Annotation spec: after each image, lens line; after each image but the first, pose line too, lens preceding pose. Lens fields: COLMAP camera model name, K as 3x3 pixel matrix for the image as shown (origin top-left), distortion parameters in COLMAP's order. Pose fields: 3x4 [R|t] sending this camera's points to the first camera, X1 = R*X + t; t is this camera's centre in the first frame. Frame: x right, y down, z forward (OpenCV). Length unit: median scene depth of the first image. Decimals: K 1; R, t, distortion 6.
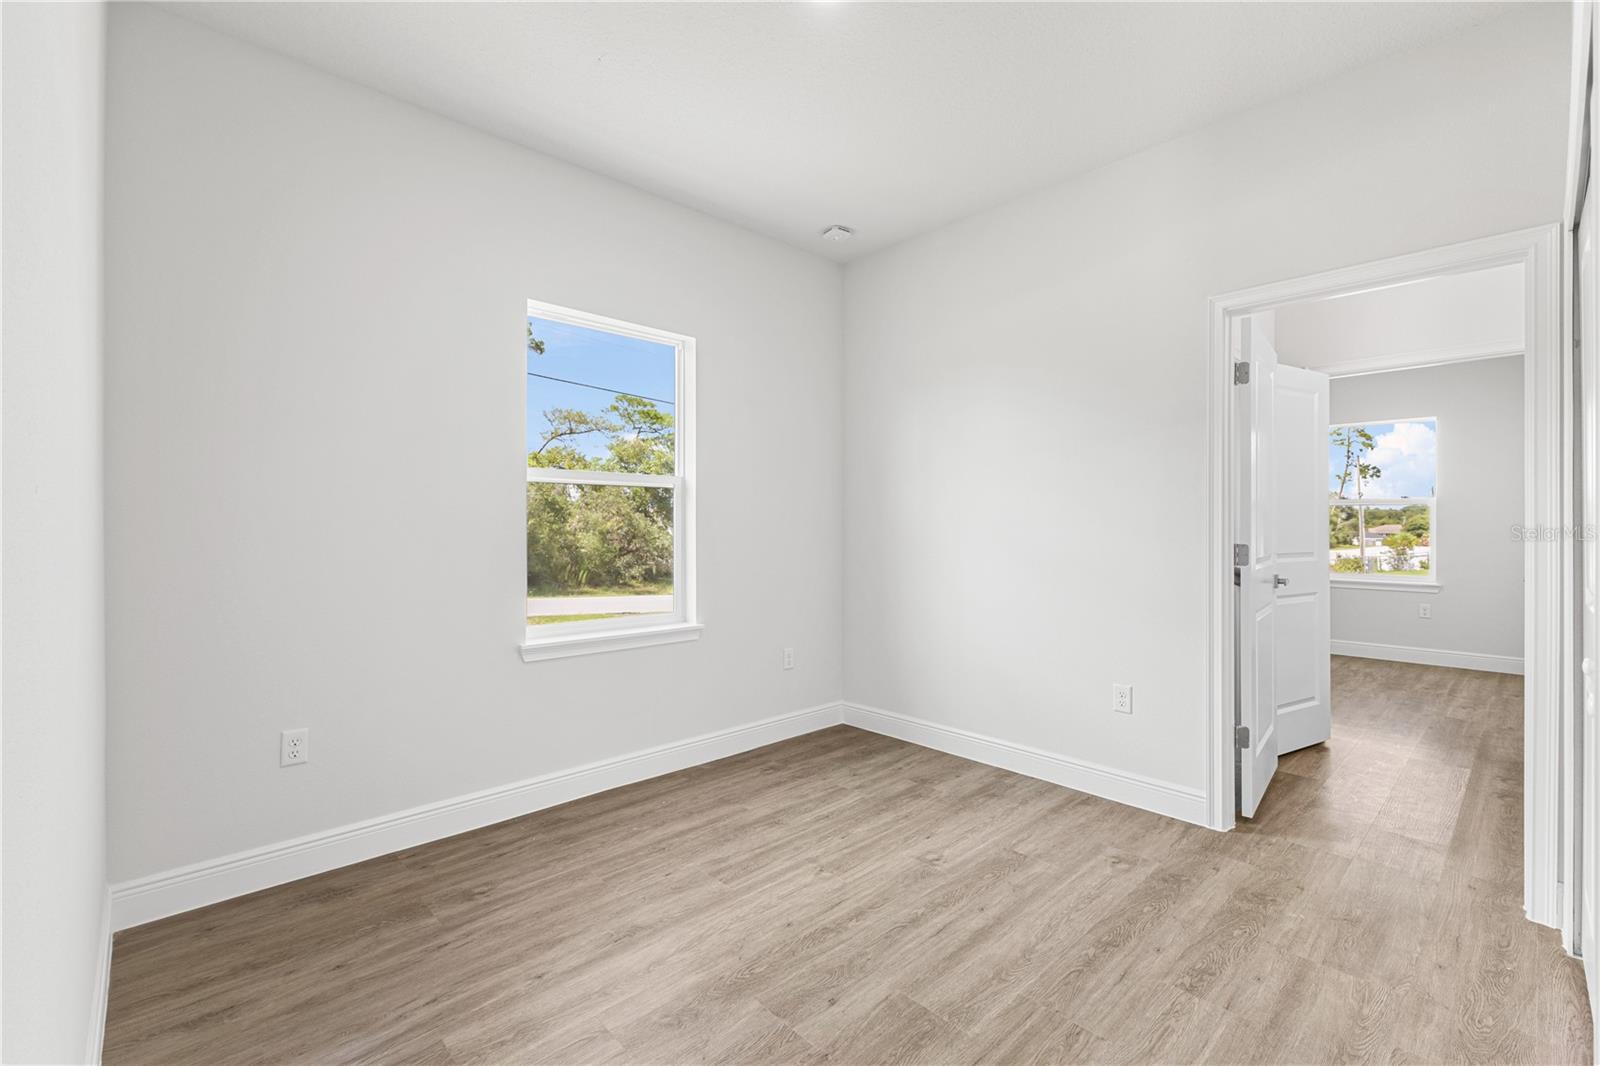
lens RADIAL K [[688.5, 0, 798.7], [0, 688.5, 525.2], [0, 0, 1]] dist [-0.004344, -0.000985]
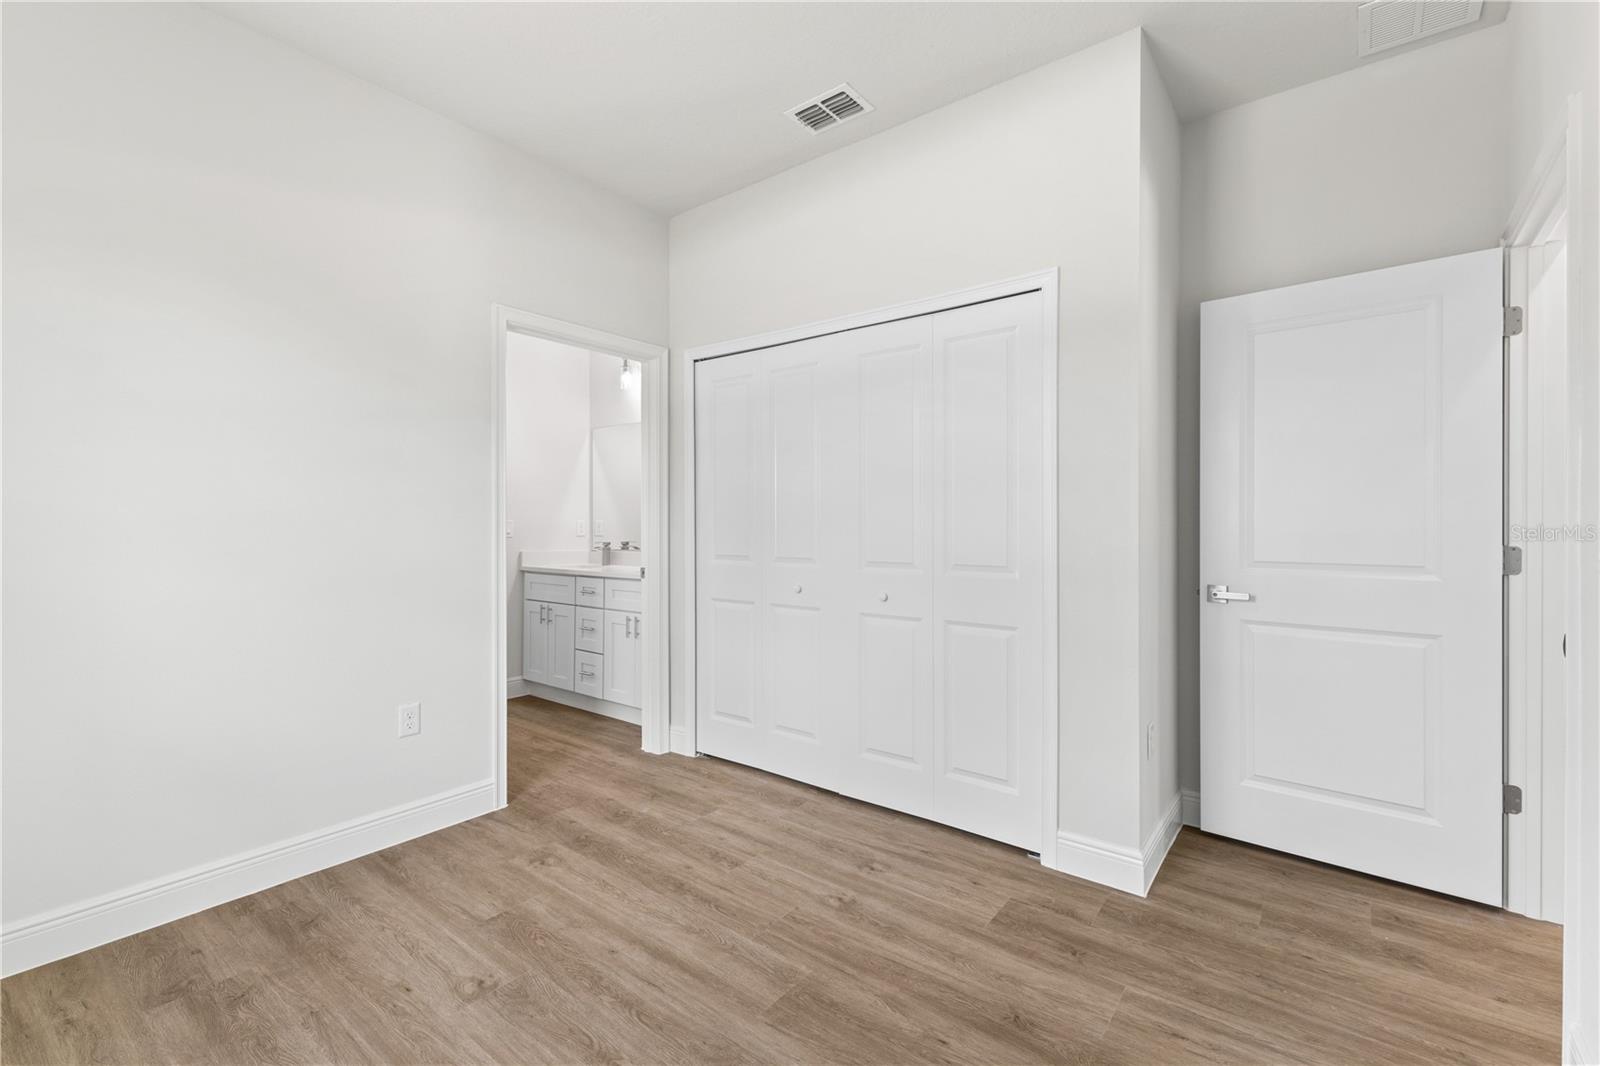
lens RADIAL K [[688.5, 0, 799.2], [0, 688.5, 527.0], [0, 0, 1]] dist [-0.004344, -0.000985]
pose [[-0.155438, -0.006999, 0.987821, -0.590641], [0.004835, 0.999958, 0.007846, 0.003233], [-0.987834, 0.005995, -0.155397, 0.820202]]
